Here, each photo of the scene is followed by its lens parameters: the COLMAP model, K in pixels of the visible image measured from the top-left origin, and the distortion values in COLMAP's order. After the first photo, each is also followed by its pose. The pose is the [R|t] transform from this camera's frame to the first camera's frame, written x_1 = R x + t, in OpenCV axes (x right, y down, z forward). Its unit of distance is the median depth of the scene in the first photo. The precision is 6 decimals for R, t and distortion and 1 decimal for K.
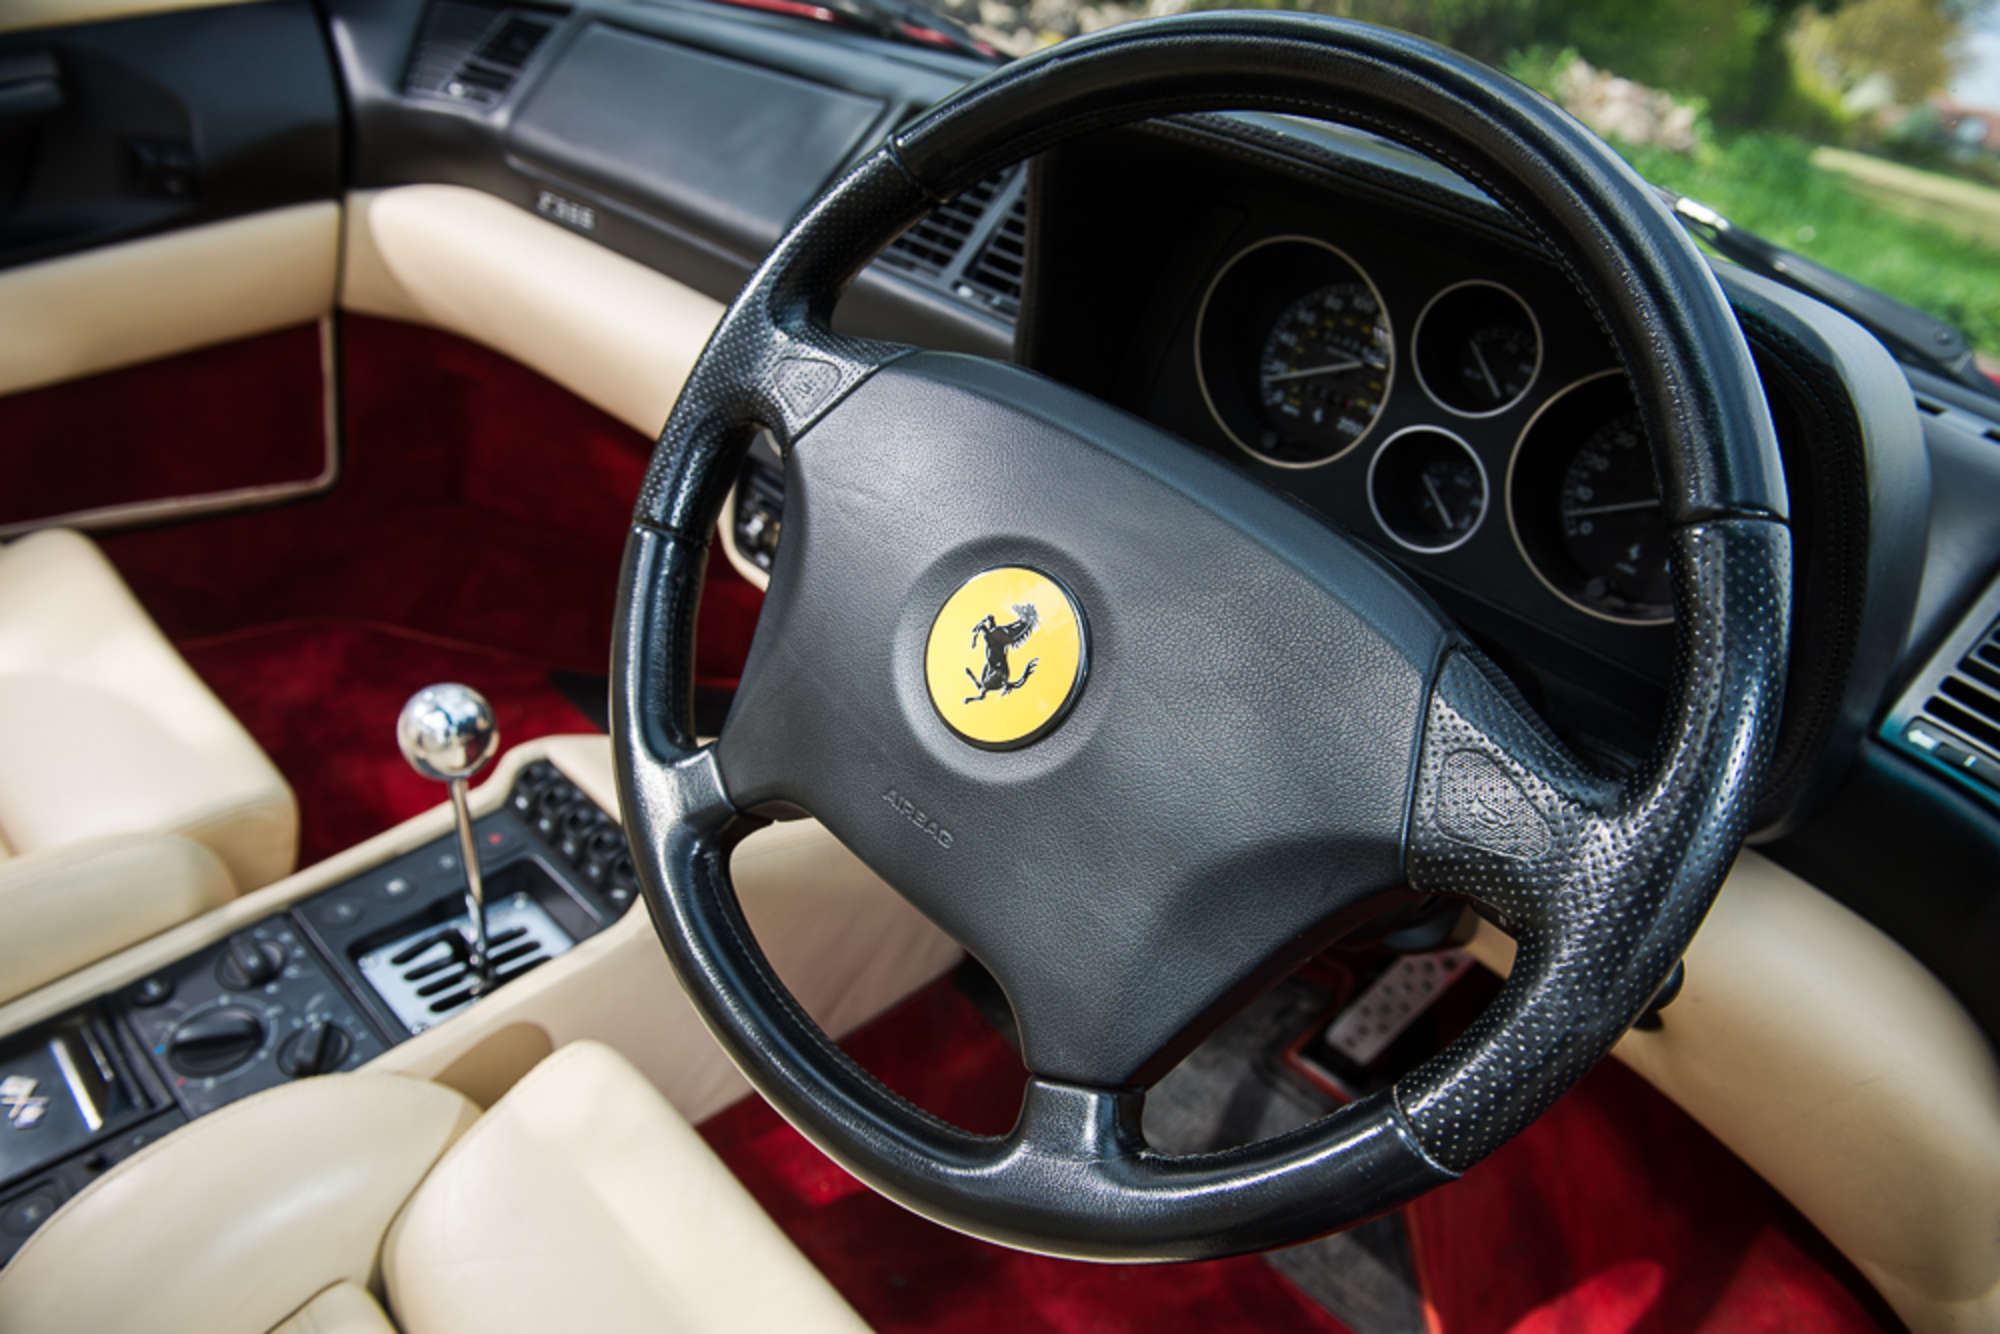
lens RADIAL K [[1329.6, 0, 998.0], [0, 1329.6, 674.7], [0, 0, 1]] dist [-0.053327, -0.009787]
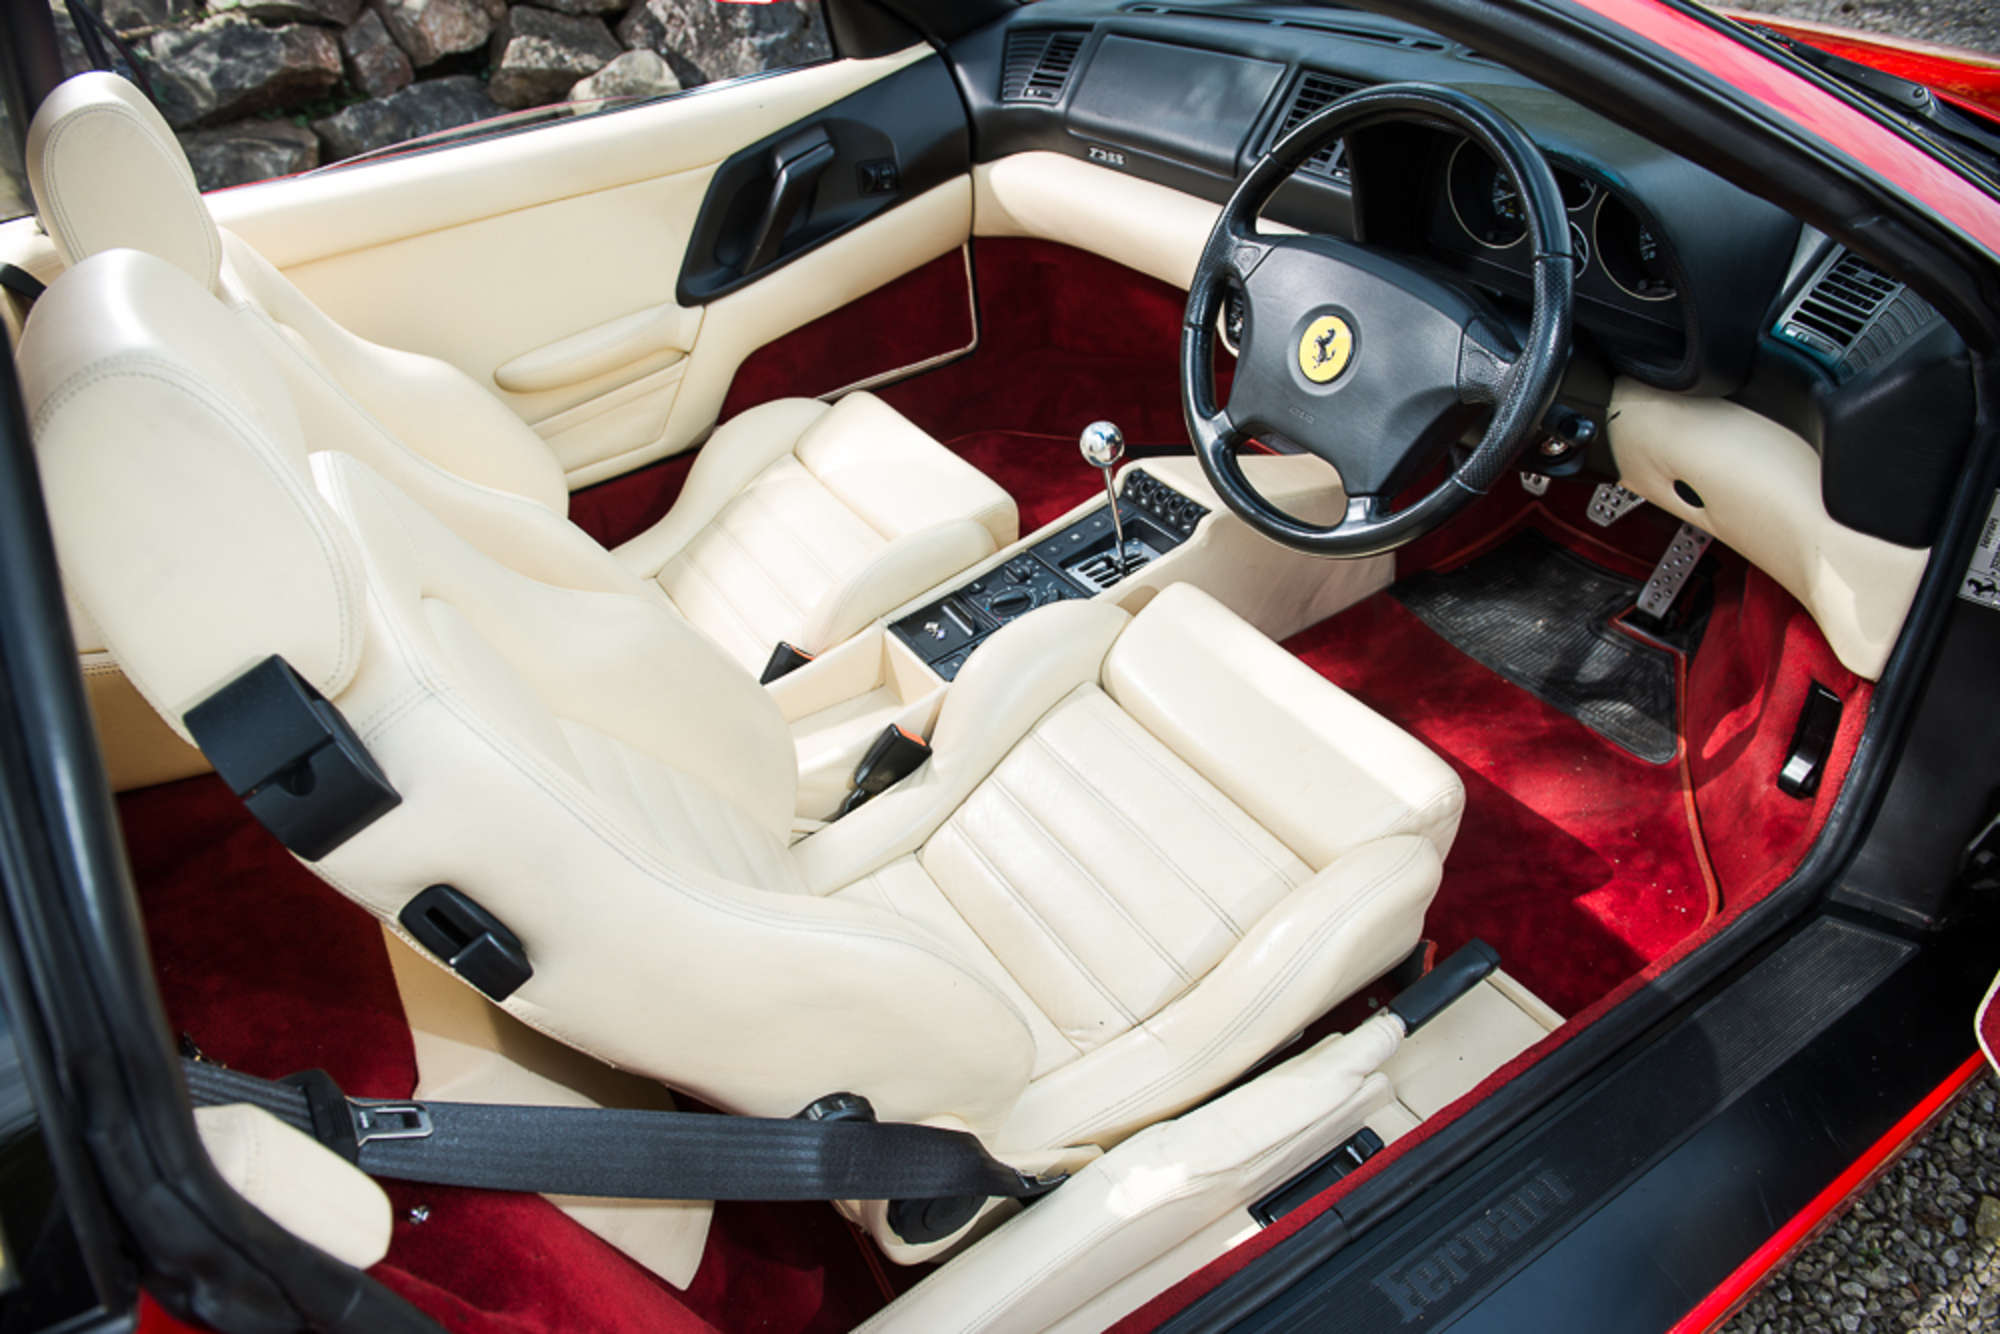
lens RADIAL K [[1329.6, 0, 1000.7], [0, 1329.6, 669.0], [0, 0, 1]] dist [-0.053327, -0.009787]
pose [[0.922390, -0.068578, -0.380123, 0.205376], [0.115730, 0.987969, 0.102587, 0.152853], [0.368515, -0.138616, 0.919229, -1.004665]]
